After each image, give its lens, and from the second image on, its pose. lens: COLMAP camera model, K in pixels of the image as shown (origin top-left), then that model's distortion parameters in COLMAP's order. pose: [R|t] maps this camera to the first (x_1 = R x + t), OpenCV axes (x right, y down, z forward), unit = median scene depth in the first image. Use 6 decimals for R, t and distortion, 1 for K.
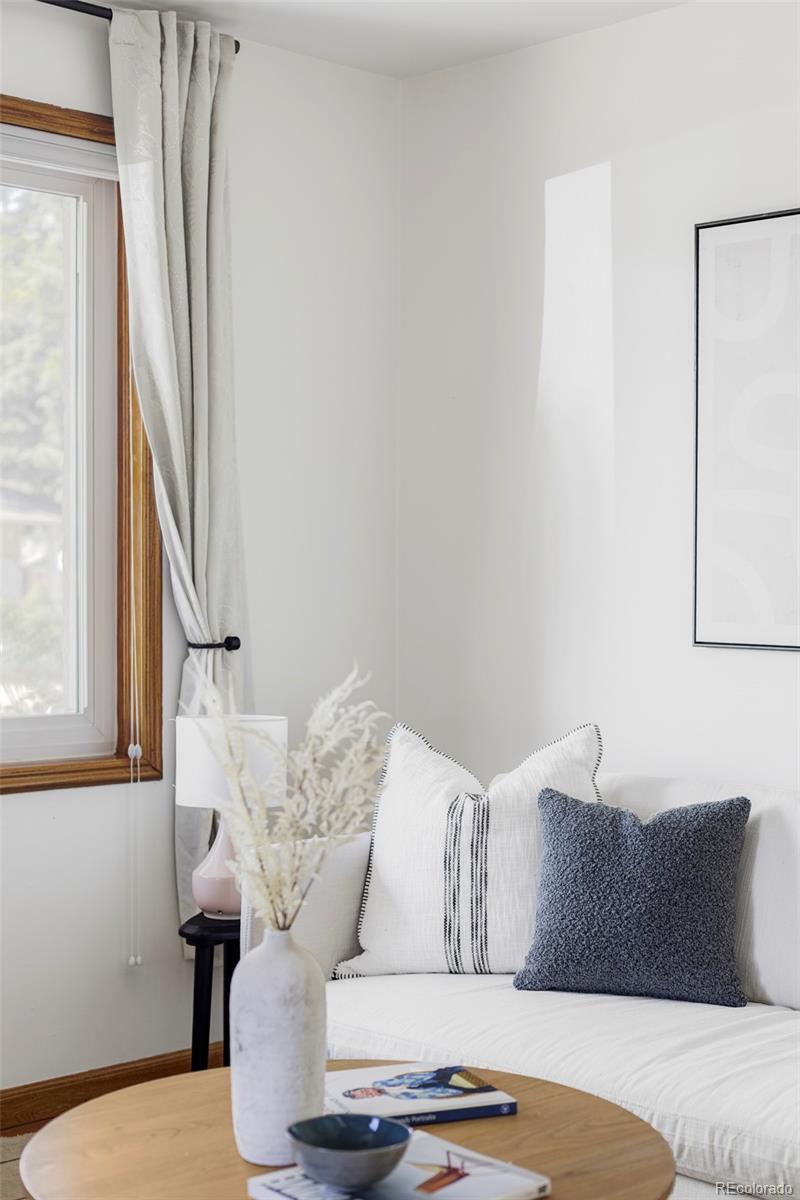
lens RADIAL K [[1803.7, 0, 400.0], [0, 1803.7, 600.0], [0, 0, 1]] dist [0.006149, 0.035042]
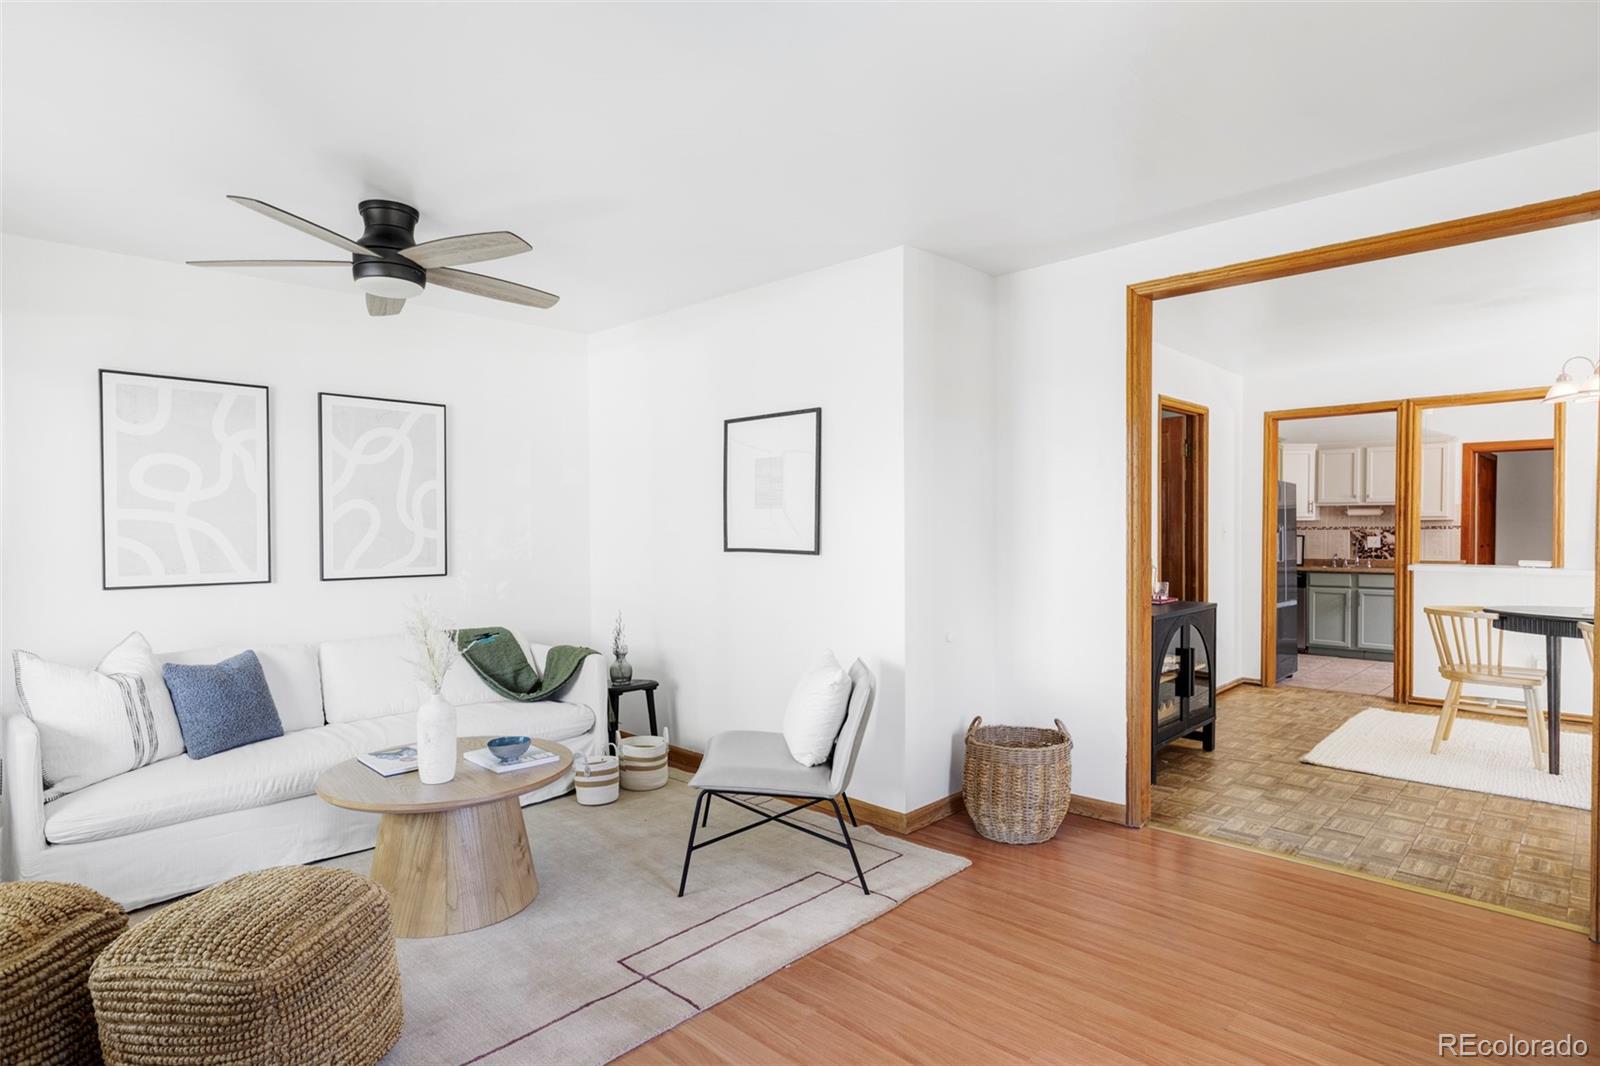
lens RADIAL K [[839.4, 0, 801.5], [0, 839.4, 538.7], [0, 0, 1]] dist [-0.003166, -0.001254]
pose [[-0.028797, -0.022777, 0.999326, -0.849287], [0.022356, 0.999476, 0.023425, -0.037640], [-0.999335, 0.023016, -0.028273, 0.326378]]
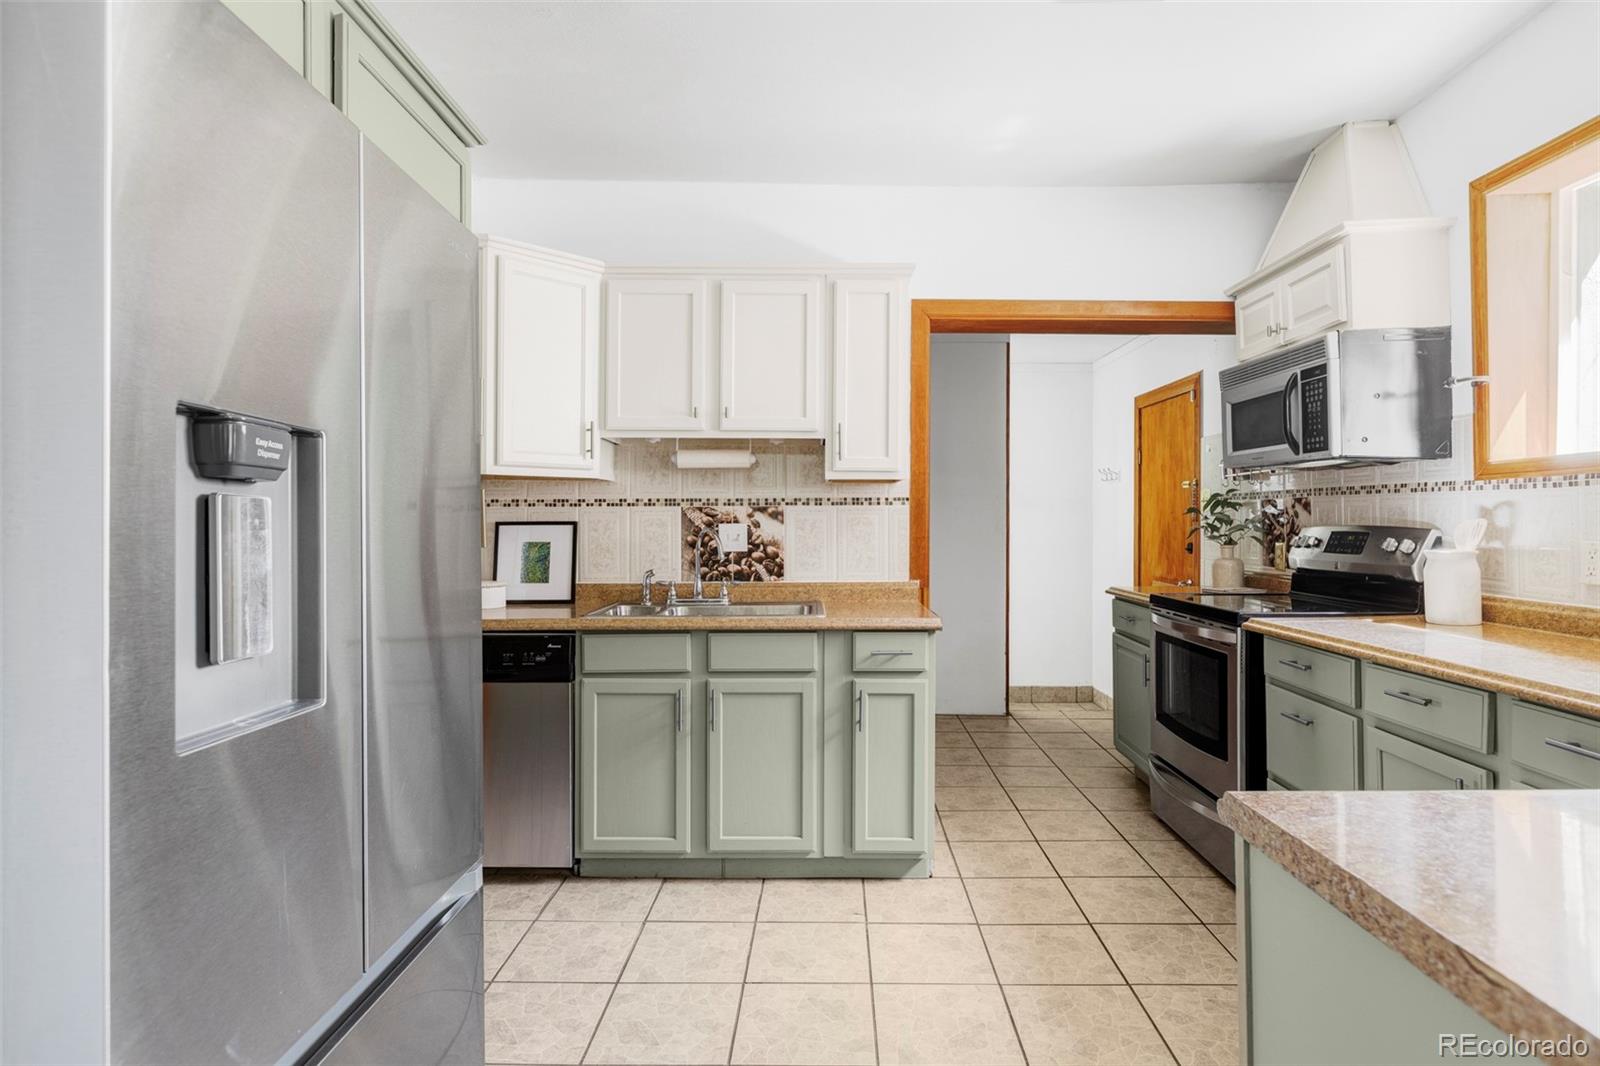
lens RADIAL K [[863.2, 0, 800.8], [0, 863.2, 510.1], [0, 0, 1]] dist [0.001029, 0.000677]
pose [[-0.703753, -0.001774, 0.710443, 0.870035], [0.008616, 0.999902, 0.011031, 0.027519], [-0.710393, 0.013884, -0.703669, -0.825841]]
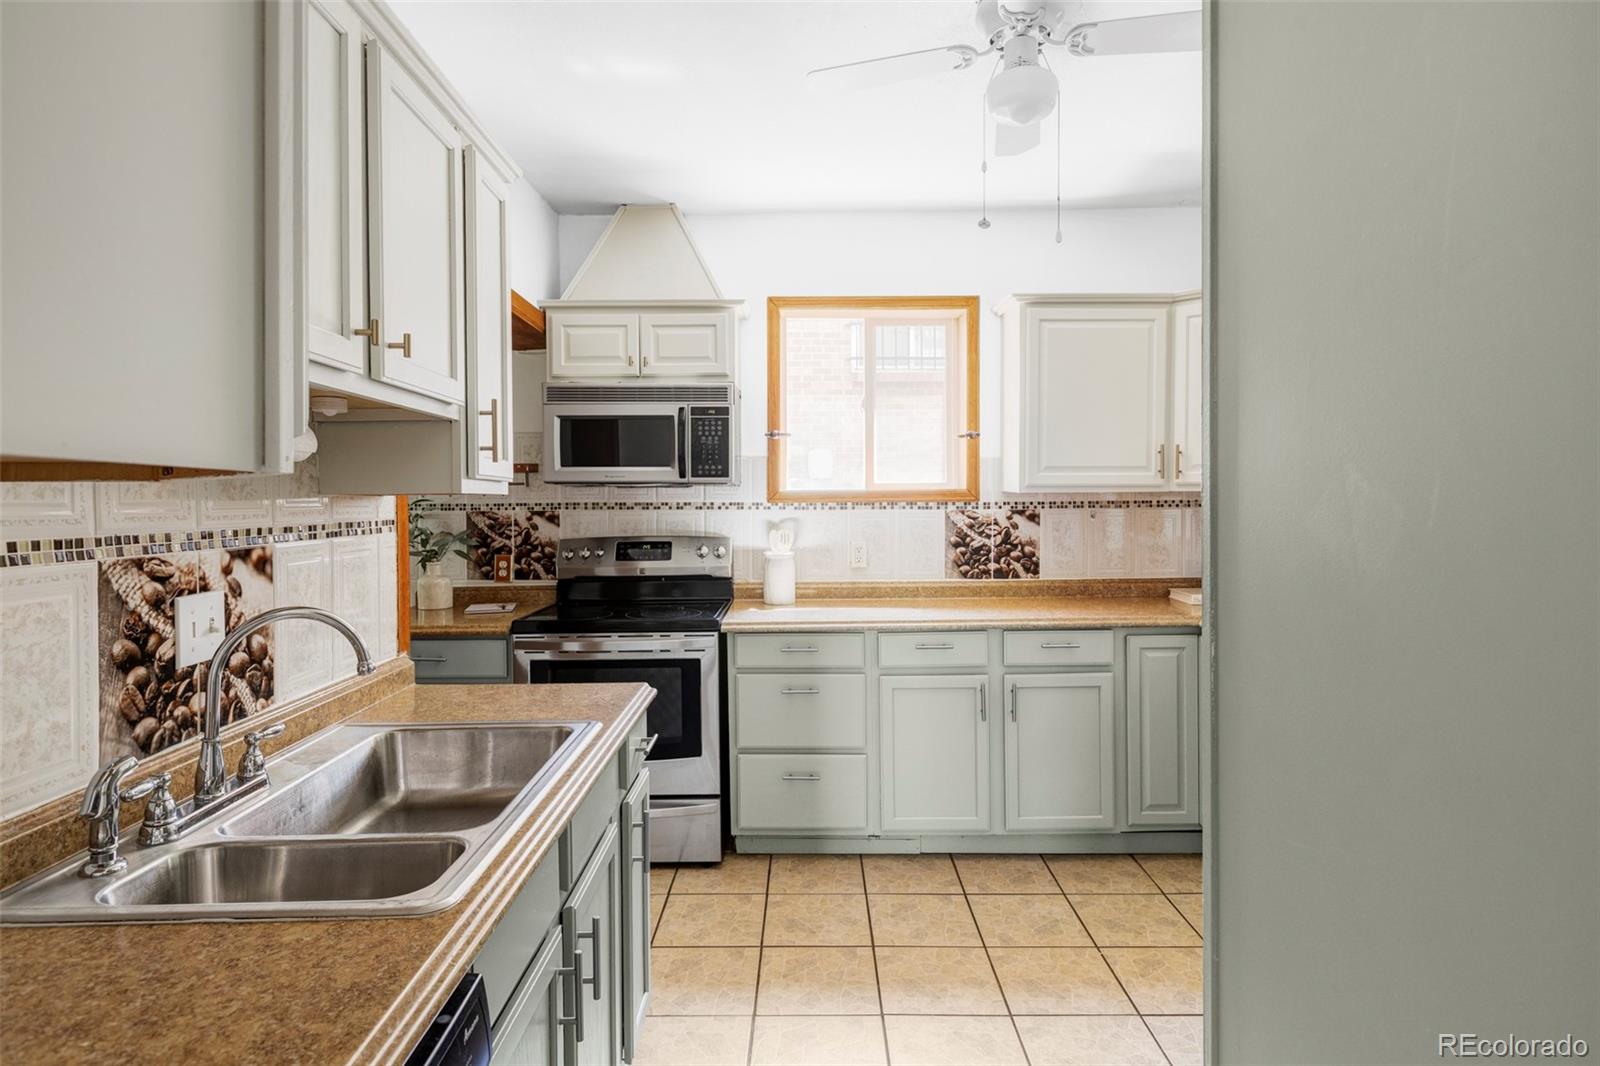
lens RADIAL K [[863.2, 0, 800.8], [0, 863.2, 510.1], [0, 0, 1]] dist [0.001029, 0.000677]
pose [[-0.696490, 0.004562, -0.717552, 1.758989], [-0.013908, 0.999706, 0.019856, 0.001331], [0.717432, 0.023809, -0.696222, -0.992862]]
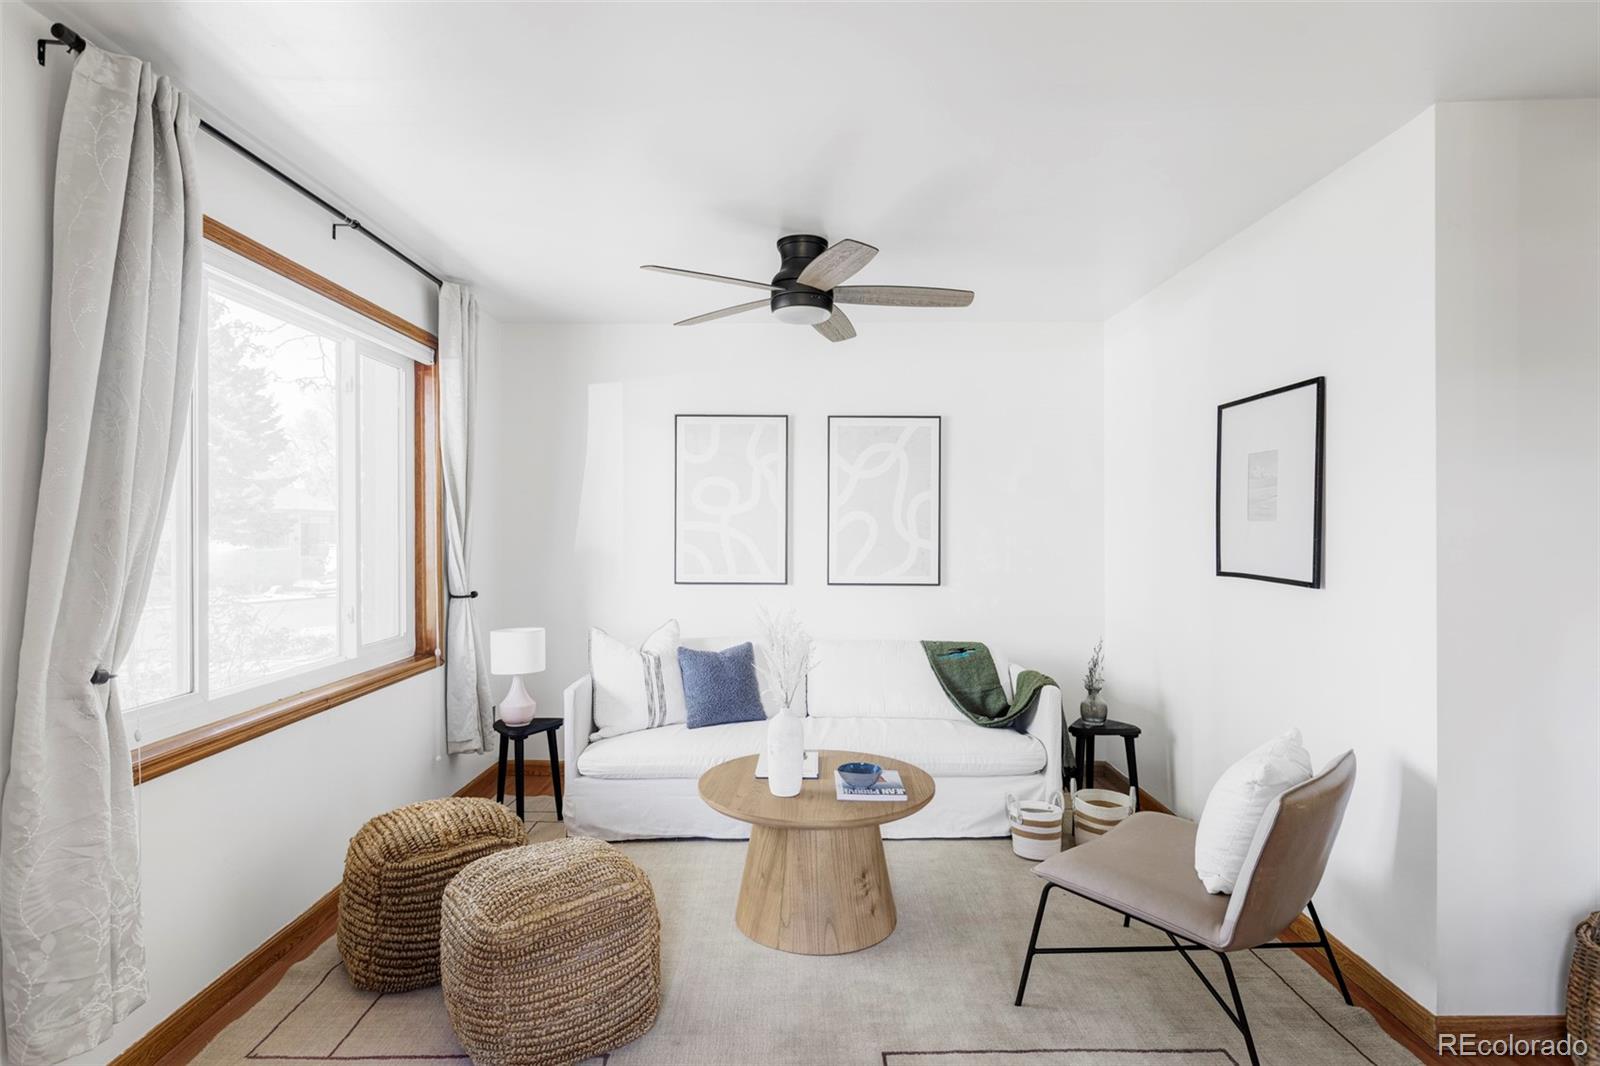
lens RADIAL K [[844.6, 0, 802.4], [0, 844.6, 523.1], [0, 0, 1]] dist [-0.000469, -0.000092]
pose [[0.693121, -0.002228, 0.720817, -0.630027], [0.015402, 0.999813, -0.011720, -0.047797], [-0.720656, 0.019225, 0.693026, 0.078578]]
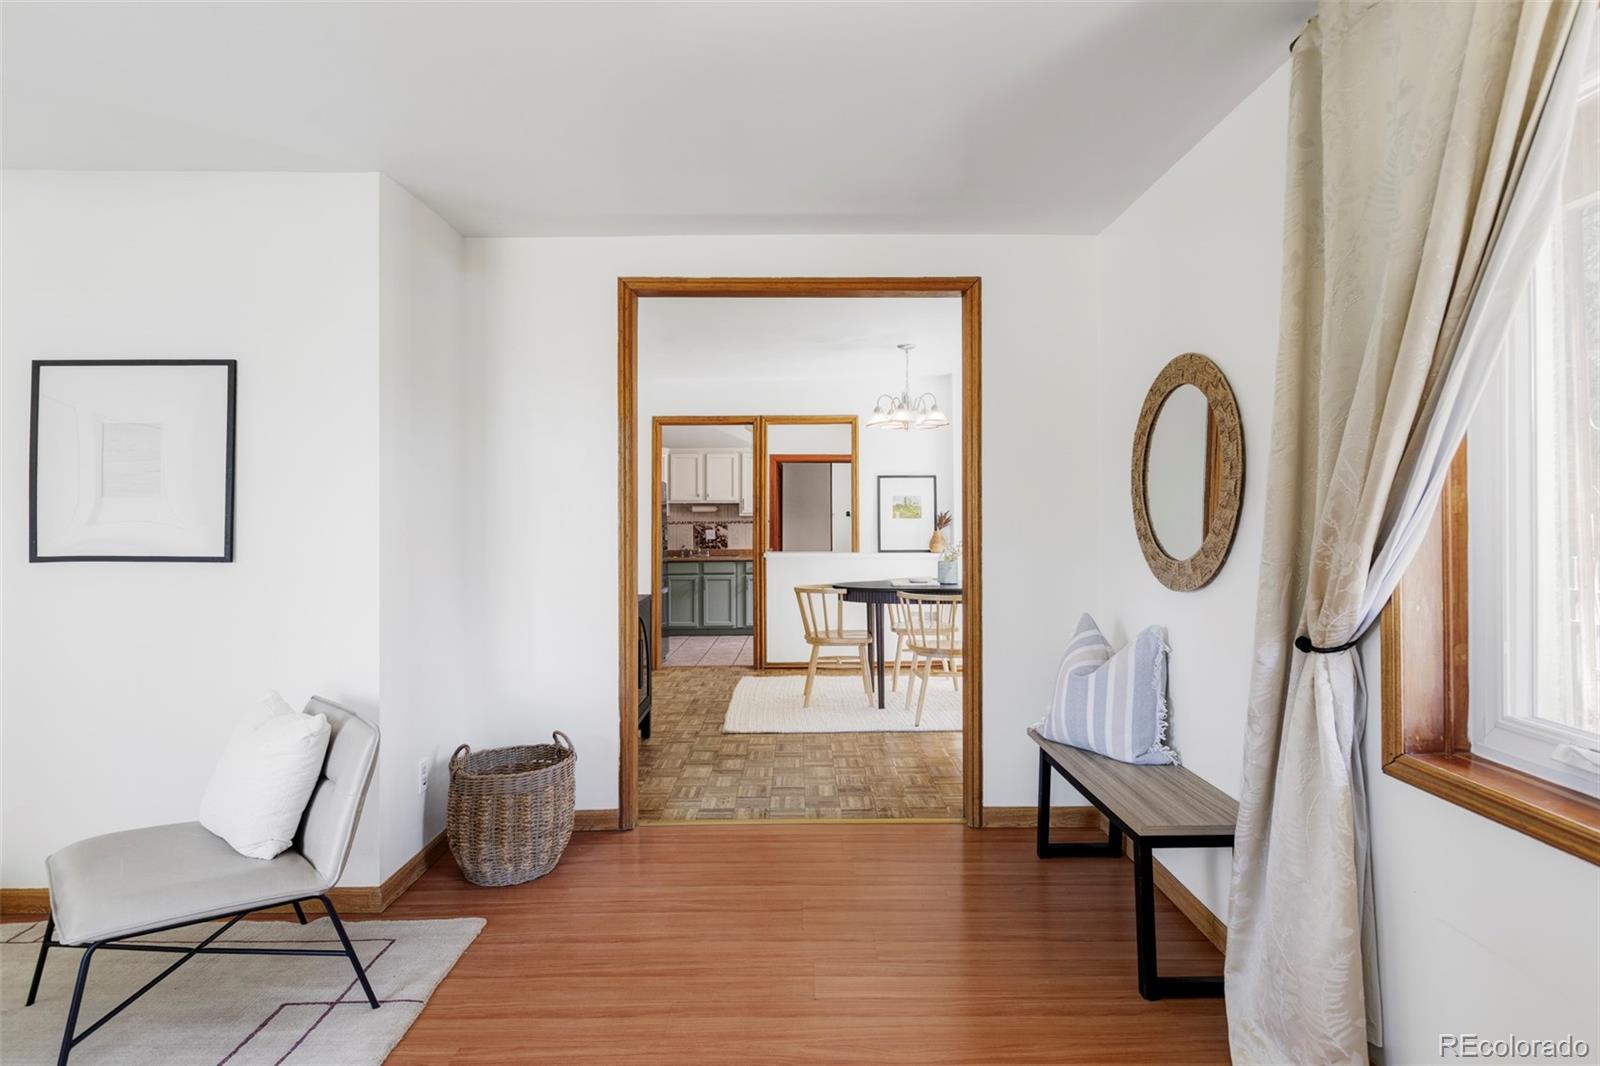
lens RADIAL K [[854.1, 0, 804.9], [0, 854.1, 508.6], [0, 0, 1]] dist [-0.001119, -0.001302]
pose [[-0.721427, 0.004336, 0.692477, -0.705778], [0.013112, 0.999887, 0.007399, -0.039625], [-0.692366, 0.014417, -0.721402, 0.479985]]
